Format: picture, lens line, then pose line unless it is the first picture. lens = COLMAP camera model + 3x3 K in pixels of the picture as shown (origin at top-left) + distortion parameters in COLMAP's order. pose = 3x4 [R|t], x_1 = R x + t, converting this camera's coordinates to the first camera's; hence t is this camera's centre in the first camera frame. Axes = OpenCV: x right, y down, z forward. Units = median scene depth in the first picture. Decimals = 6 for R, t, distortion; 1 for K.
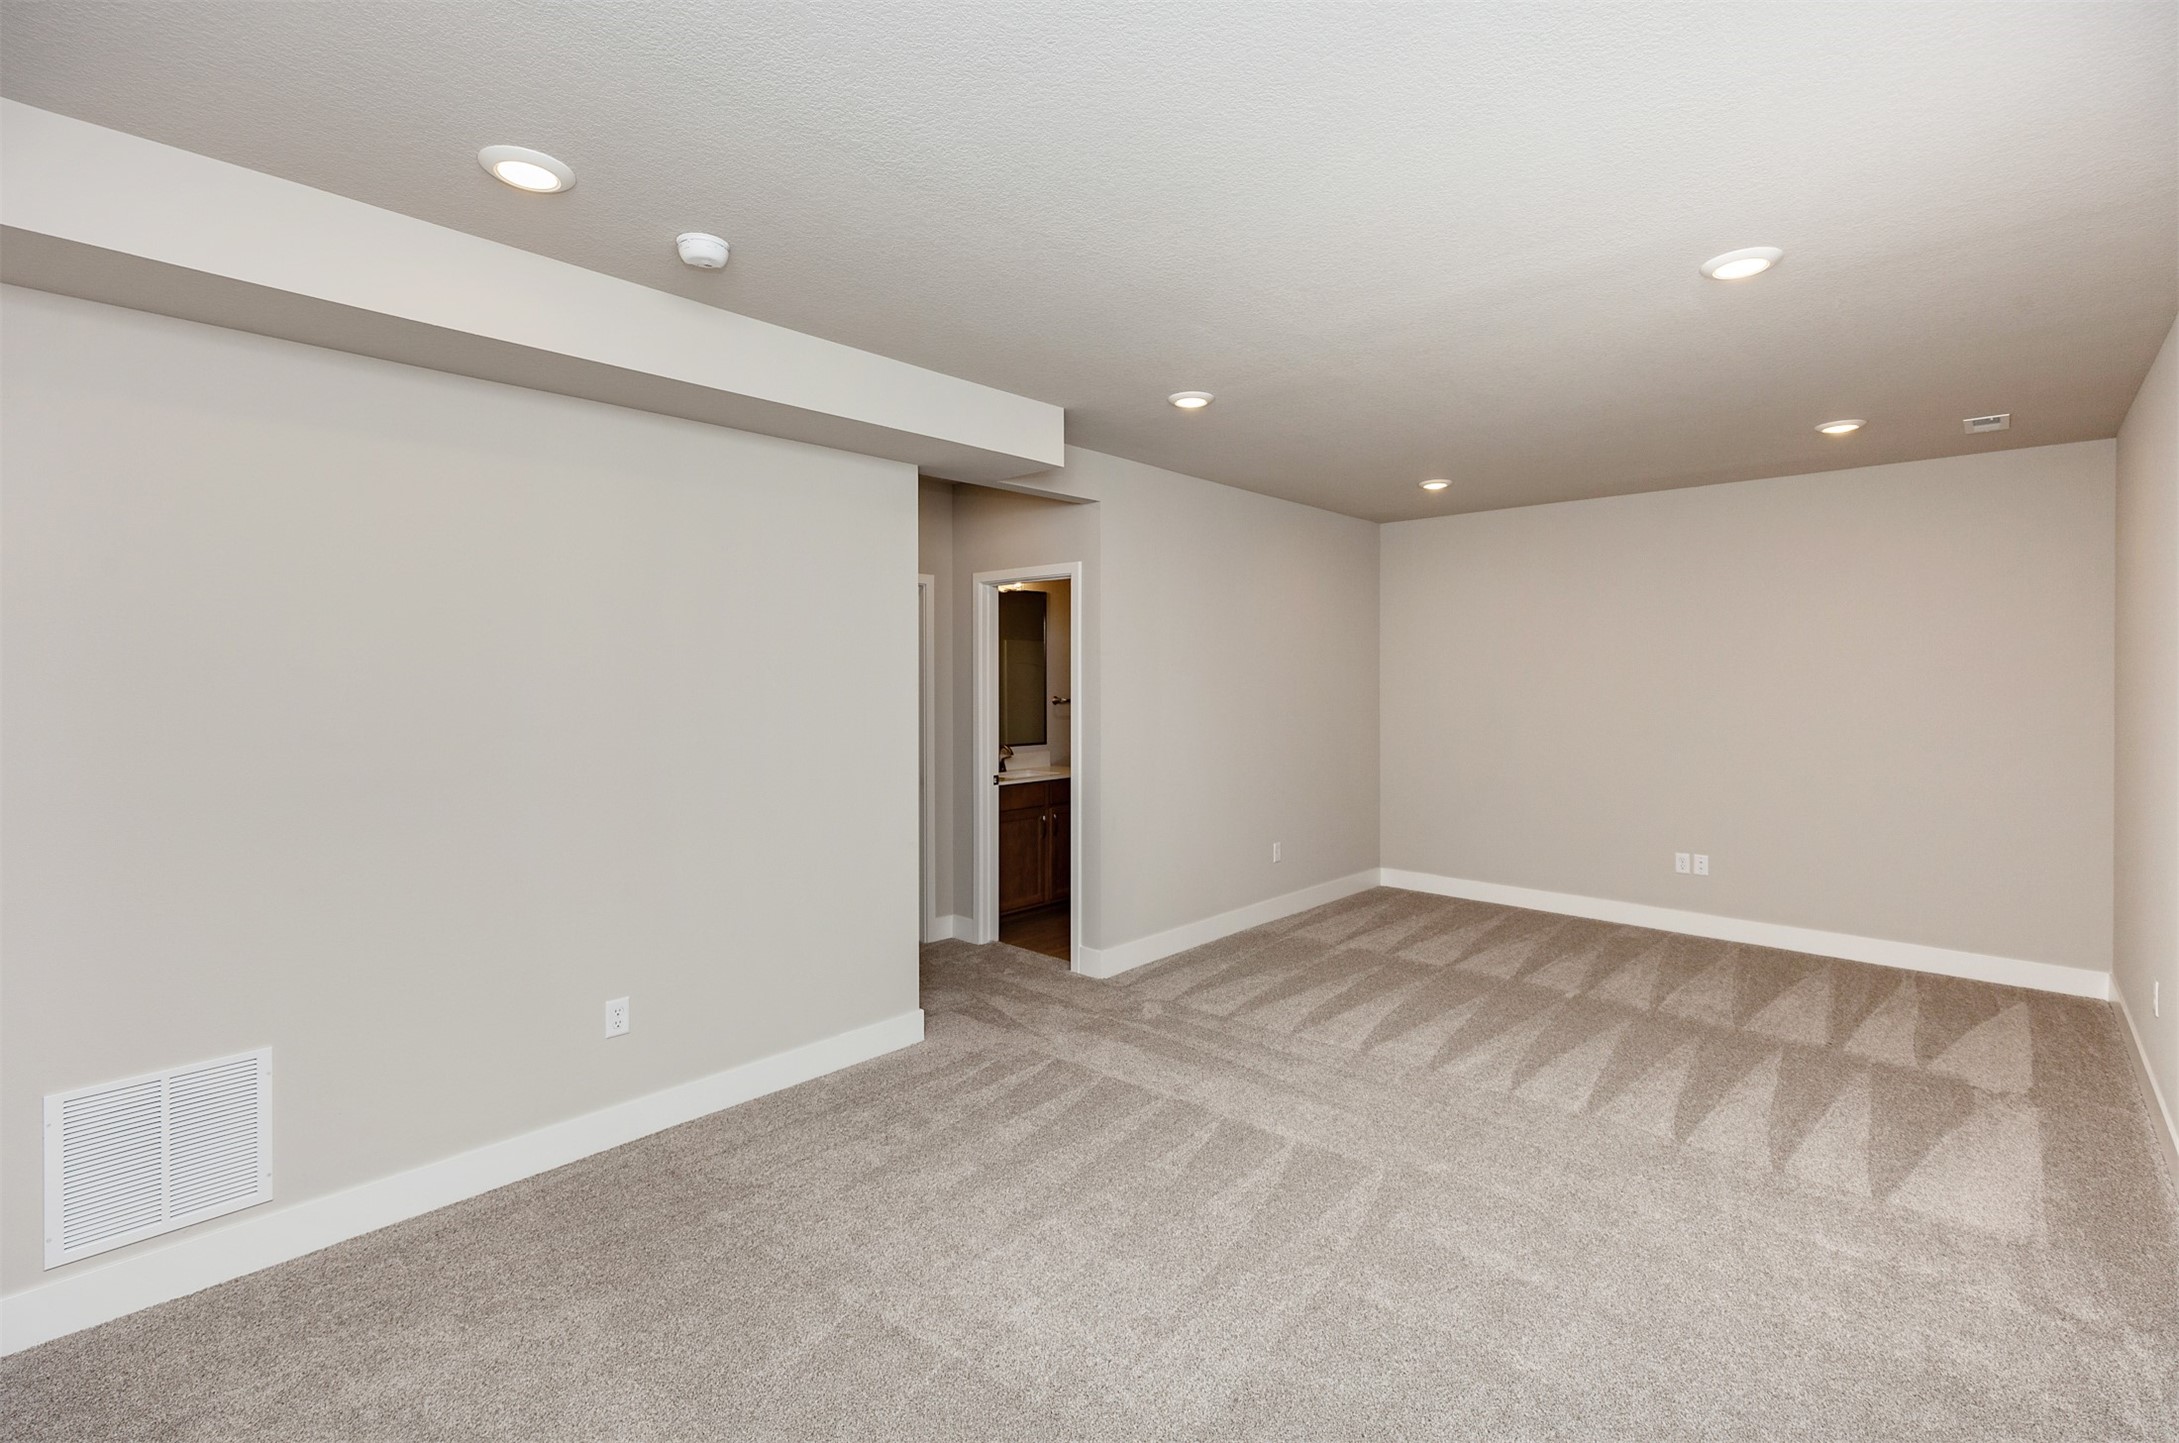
lens RADIAL K [[969.4, 0, 1083.2], [0, 969.4, 675.8], [0, 0, 1]] dist [0.001085, -0.000124]
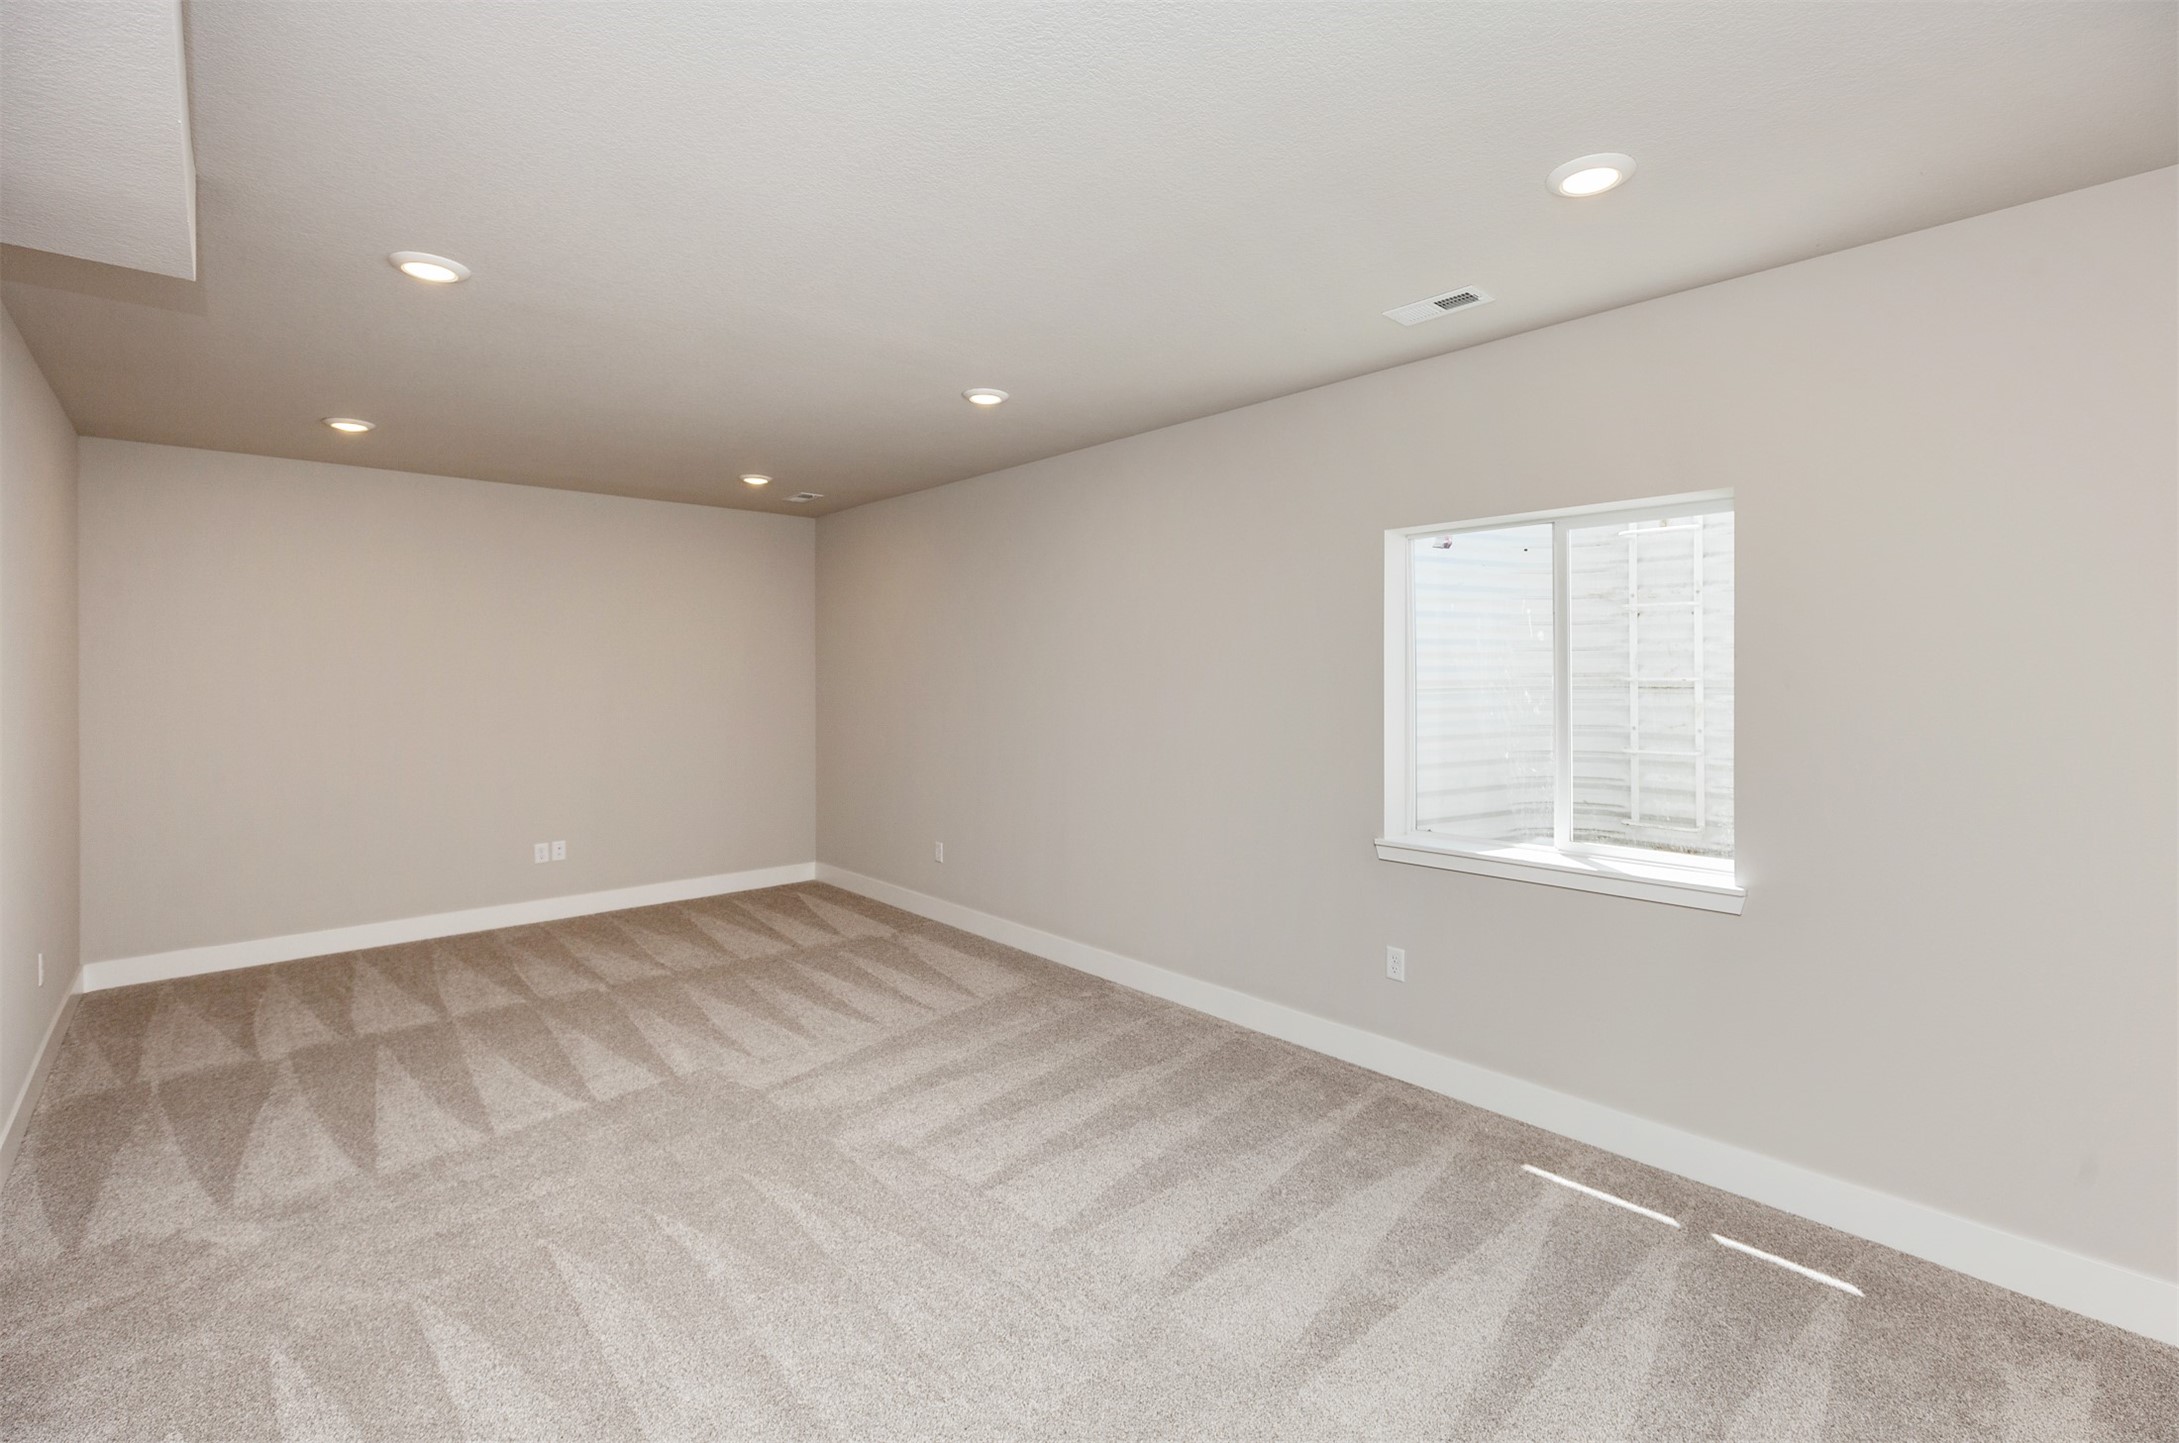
lens RADIAL K [[969.4, 0, 1083.2], [0, 969.4, 675.8], [0, 0, 1]] dist [0.001085, -0.000124]
pose [[0.083643, 0.000234, 0.996496, -0.499181], [-0.000420, 1.000000, -0.000199, 0.003669], [-0.996496, -0.000401, 0.083643, 0.449036]]
